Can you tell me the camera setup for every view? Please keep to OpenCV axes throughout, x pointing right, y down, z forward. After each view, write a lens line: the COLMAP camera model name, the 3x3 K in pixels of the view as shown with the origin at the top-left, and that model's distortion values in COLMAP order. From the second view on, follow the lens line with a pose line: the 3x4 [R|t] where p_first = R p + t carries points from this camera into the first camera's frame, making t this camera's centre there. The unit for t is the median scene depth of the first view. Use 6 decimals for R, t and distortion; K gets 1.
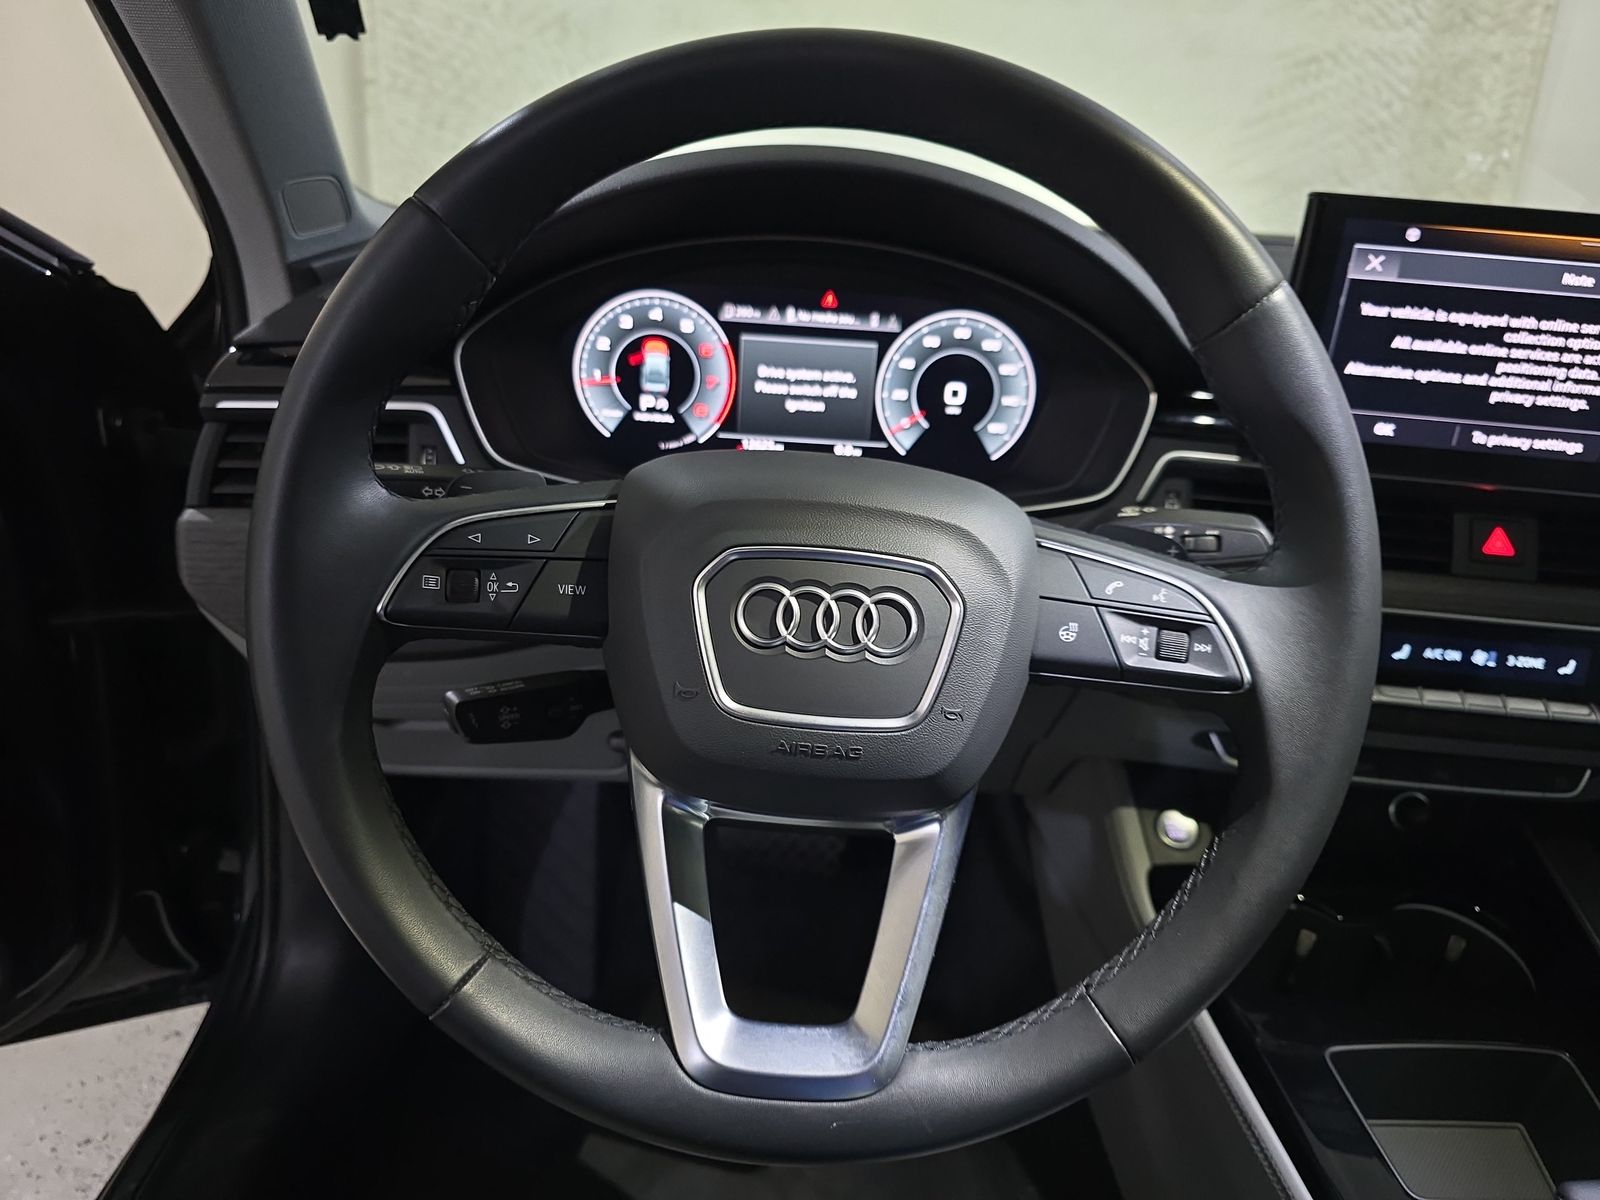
lens RADIAL K [[1067.5, 0, 769.5], [0, 1067.5, 596.3], [0, 0, 1]] dist [0.031037, -0.031952]
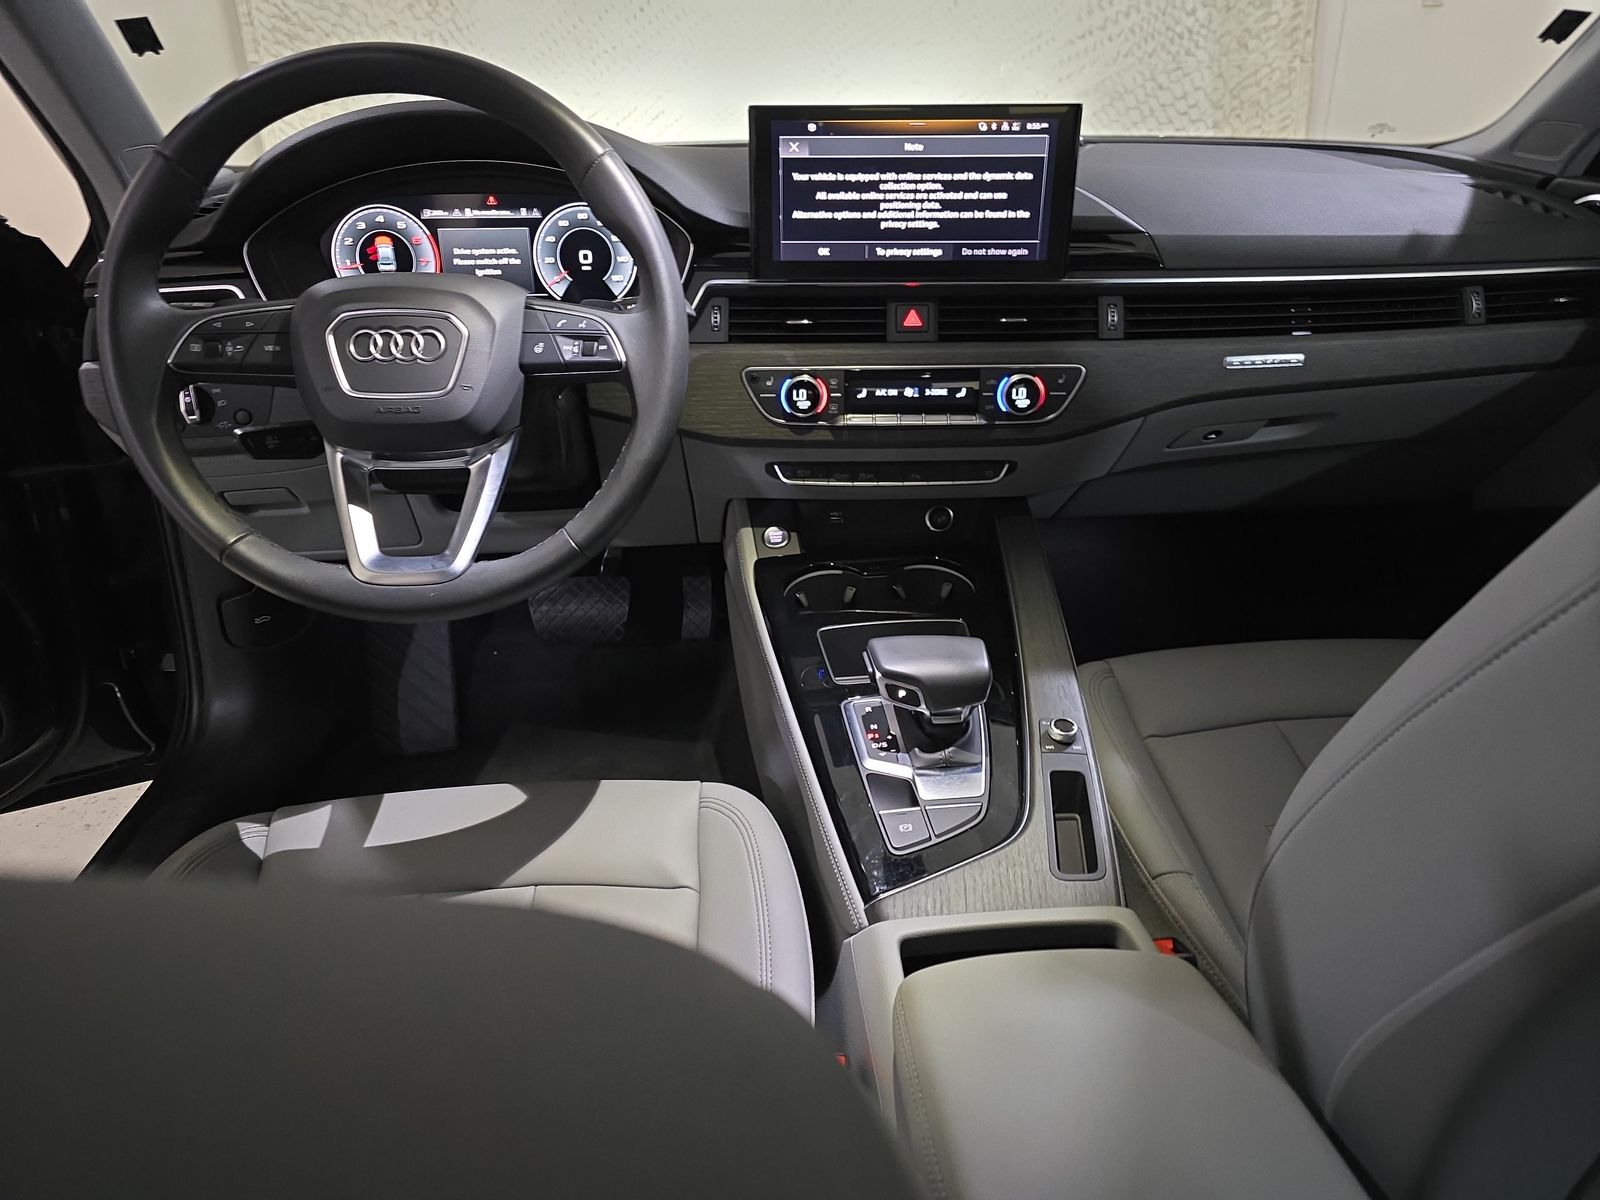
lens RADIAL K [[1067.5, 0, 787.4], [0, 1067.5, 613.0], [0, 0, 1]] dist [0.031037, -0.031952]
pose [[0.995344, -0.092861, 0.025848, 0.405066], [0.091259, 0.994168, 0.057462, 0.278918], [-0.031033, -0.054836, 0.998013, -0.622248]]
